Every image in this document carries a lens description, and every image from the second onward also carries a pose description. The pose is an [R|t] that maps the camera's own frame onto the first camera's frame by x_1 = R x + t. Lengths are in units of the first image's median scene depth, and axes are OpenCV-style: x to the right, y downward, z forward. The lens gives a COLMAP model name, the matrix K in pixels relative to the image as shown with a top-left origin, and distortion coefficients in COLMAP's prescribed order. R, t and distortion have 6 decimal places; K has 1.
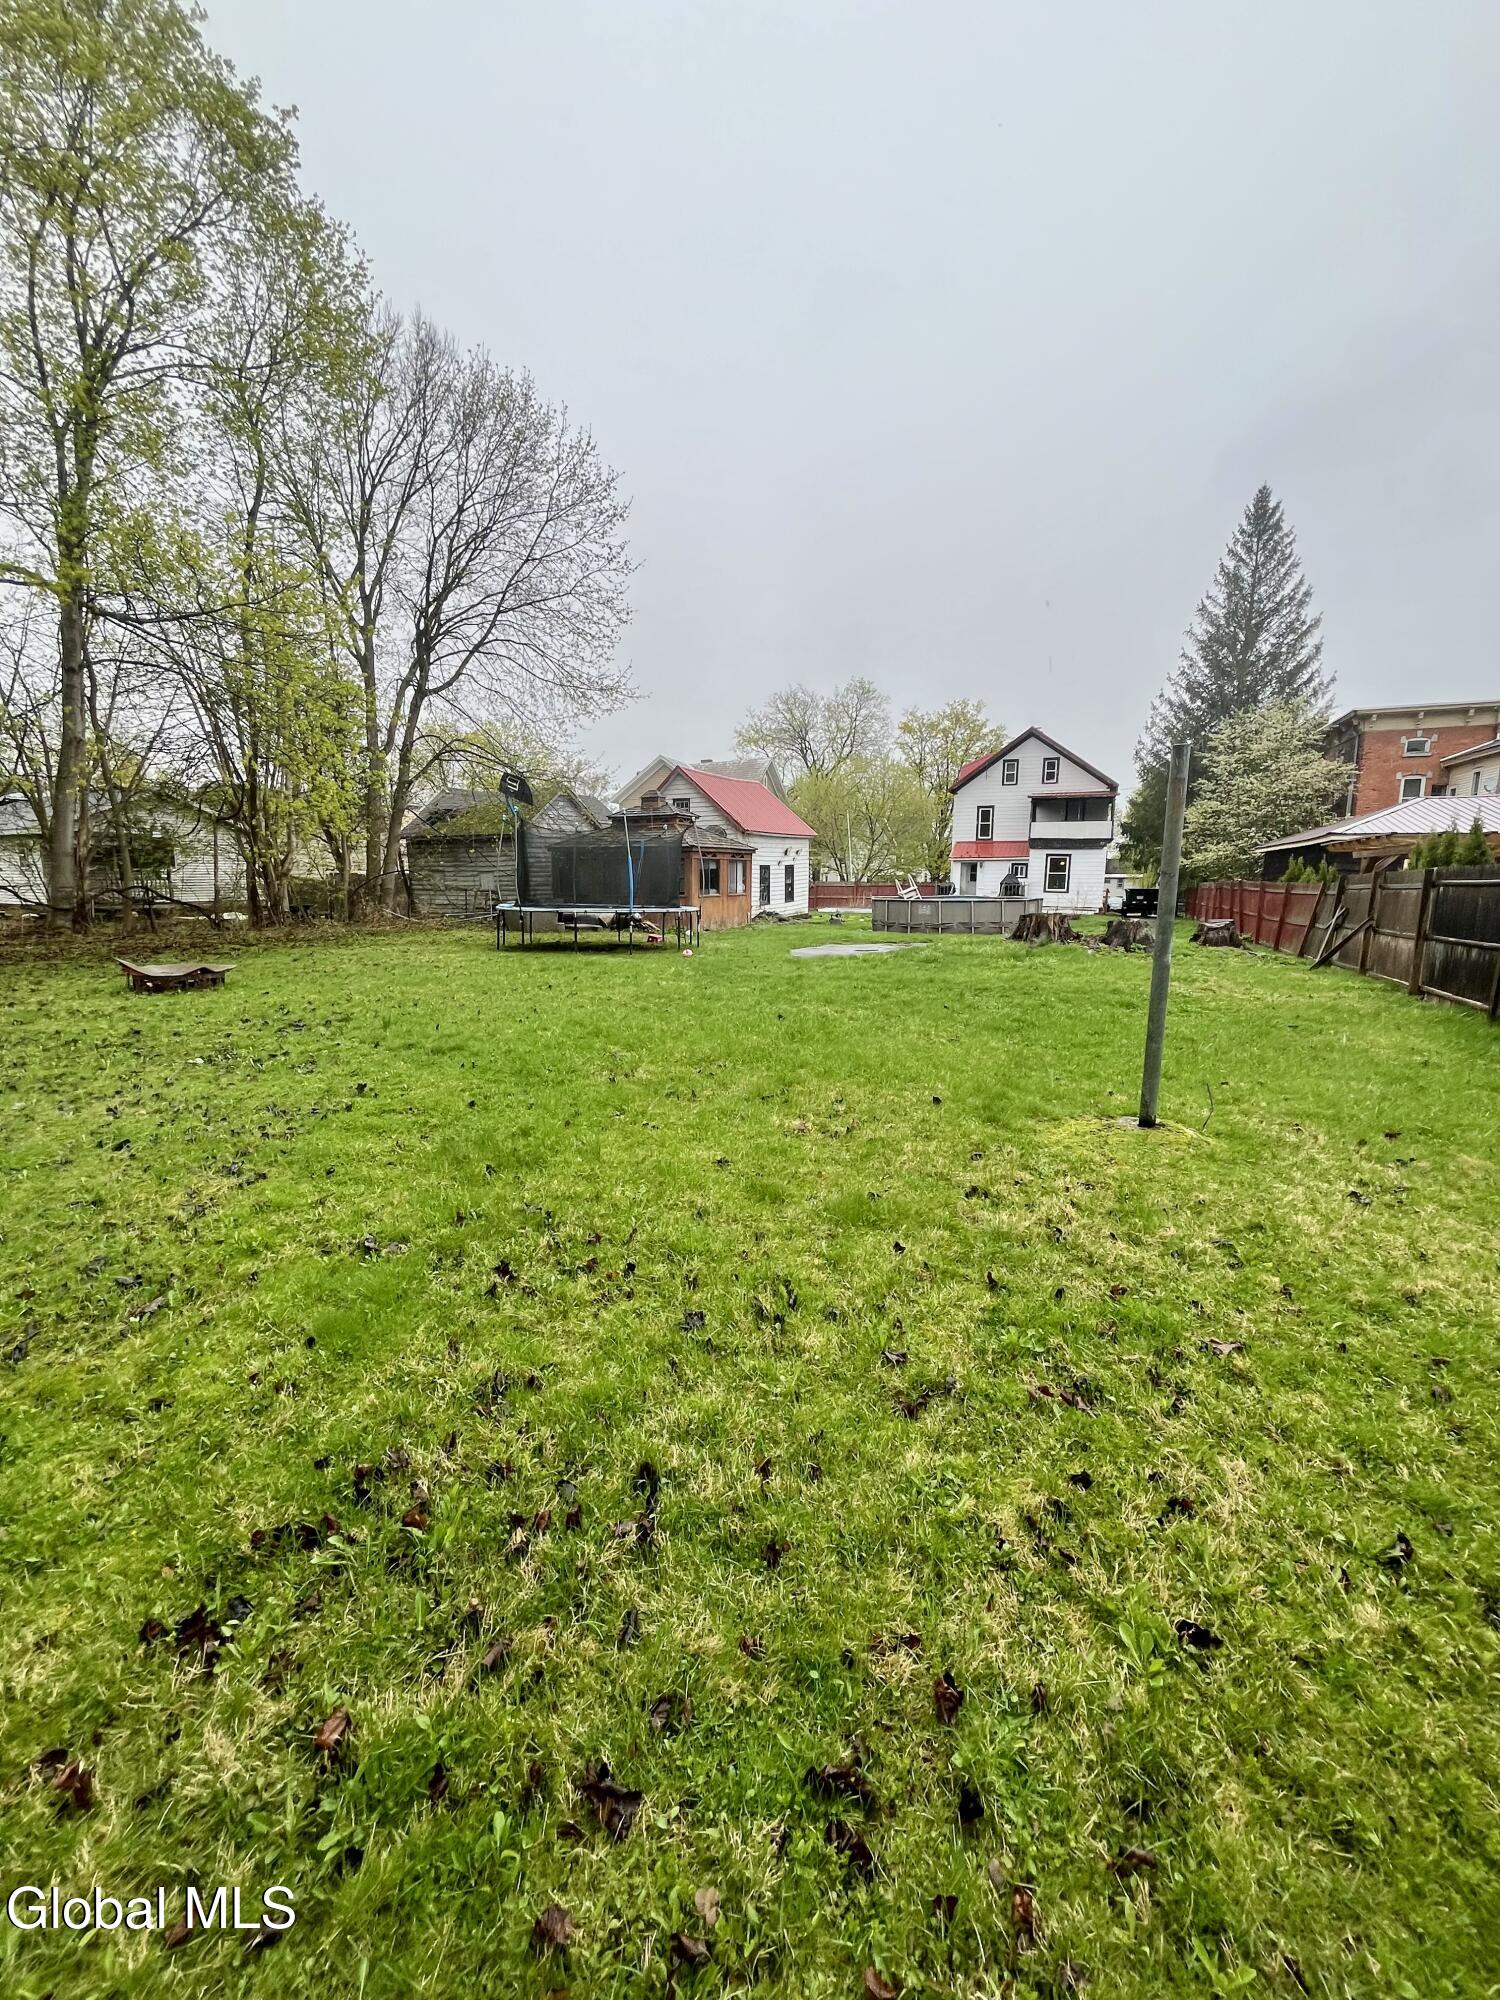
lens RADIAL K [[805.2, 0, 747.9], [0, 805.2, 1006.3], [0, 0, 1]] dist [-0.000527, -0.000139]
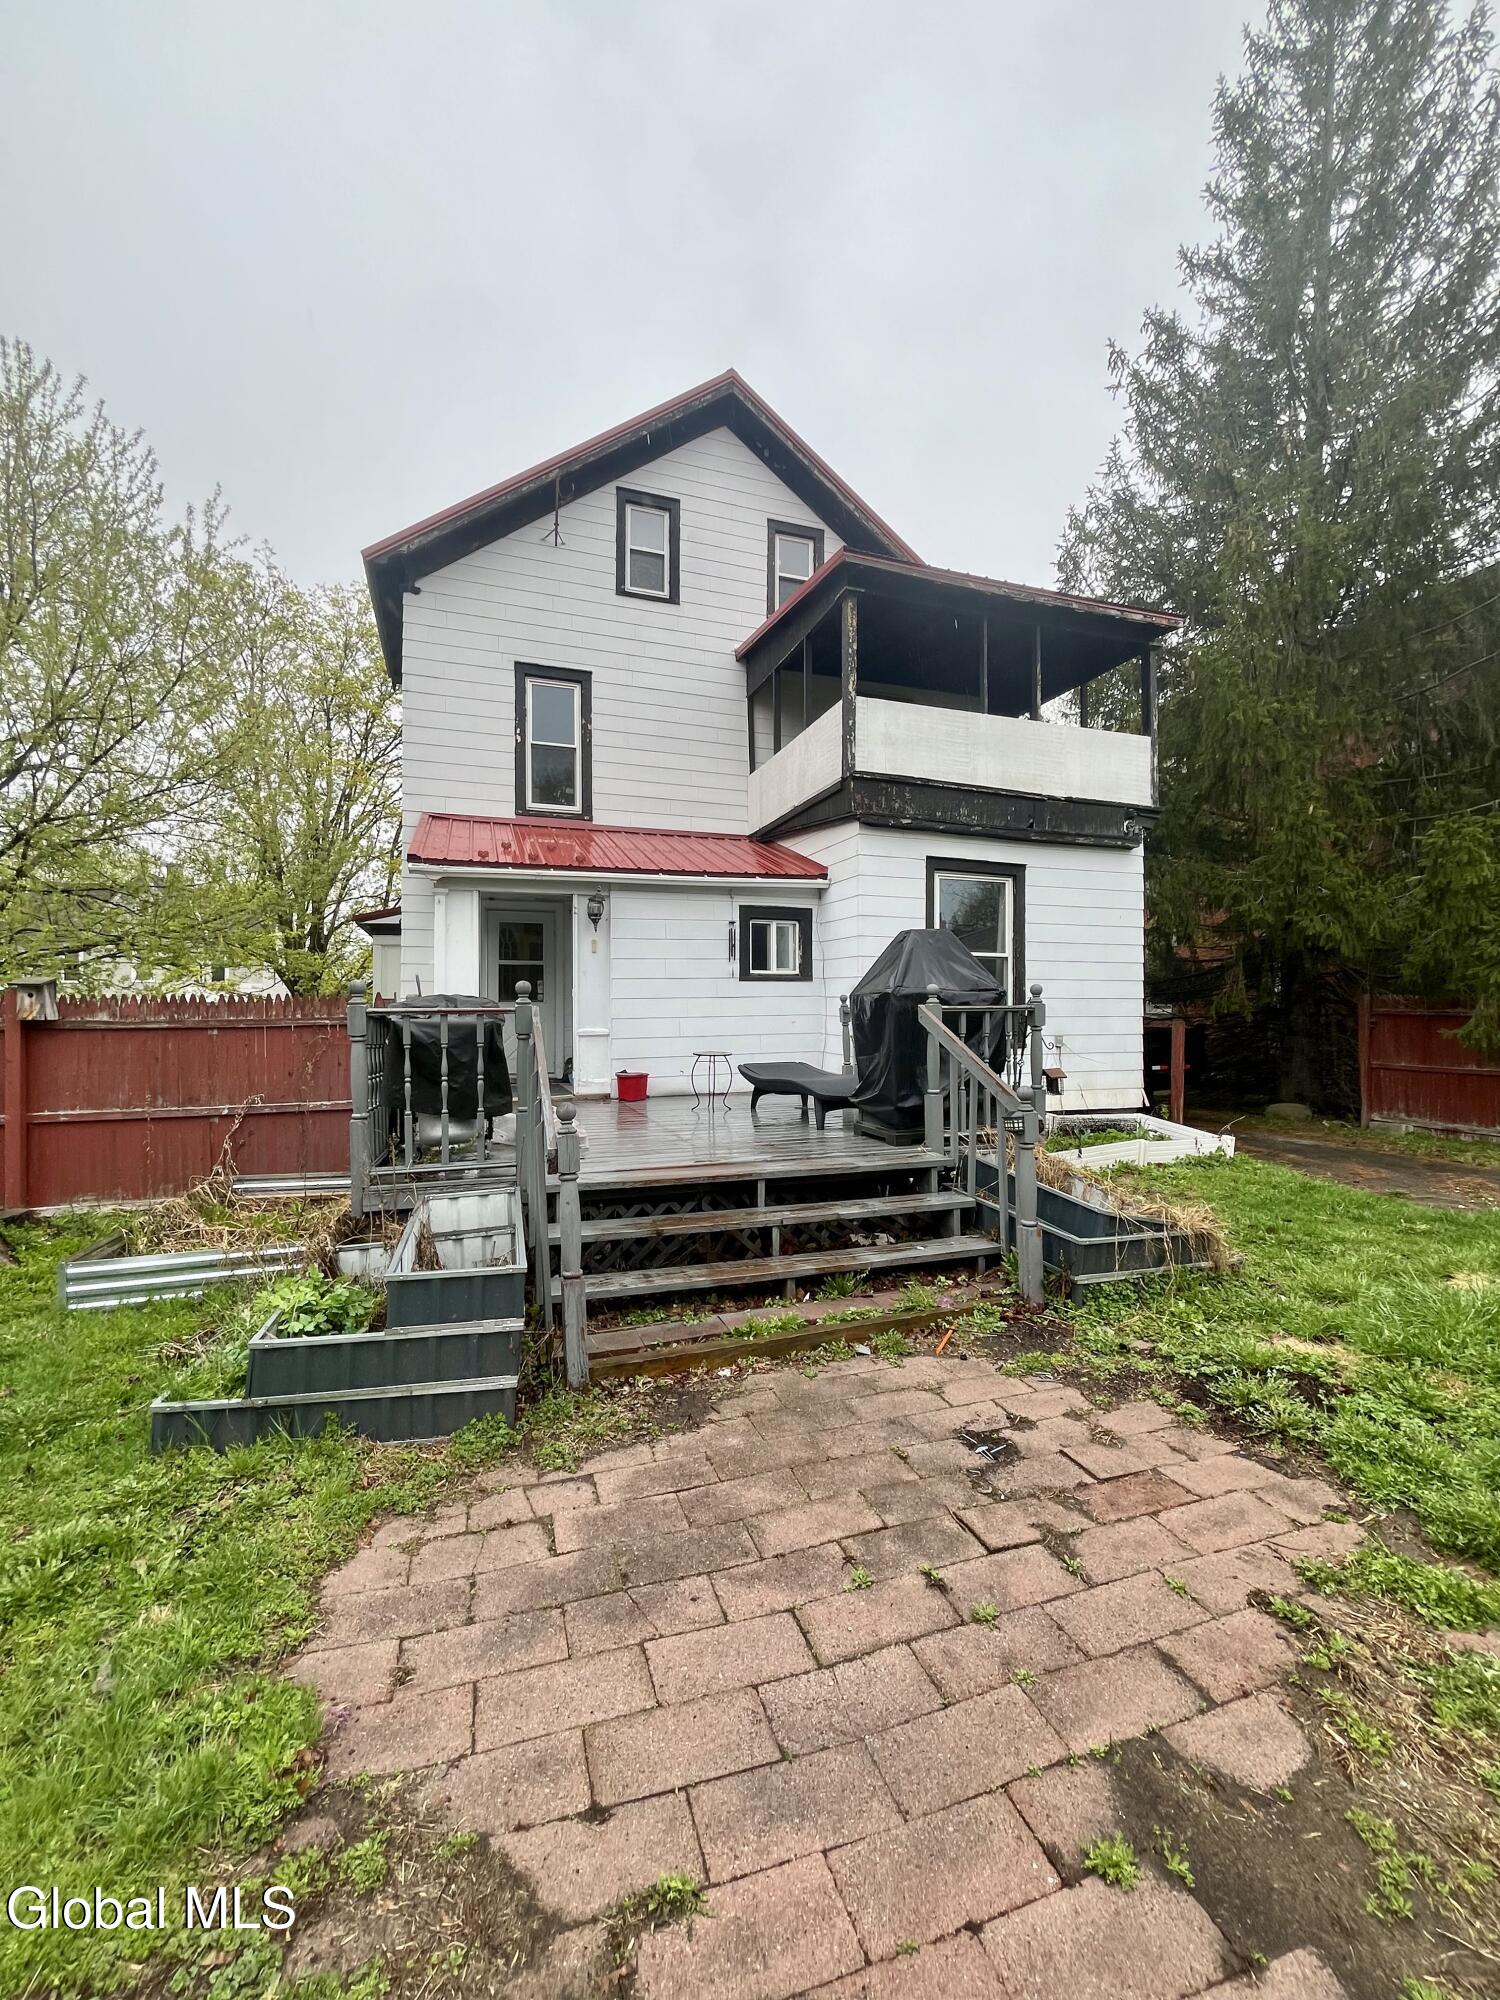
lens RADIAL K [[805.2, 0, 746.6], [0, 805.2, 1006.6], [0, 0, 1]] dist [-0.000527, -0.000139]
pose [[0.750674, -0.001800, 0.660670, 0.194017], [0.110993, 0.986127, -0.123426, -0.126588], [-0.651283, 0.165982, 0.740460, 0.845206]]
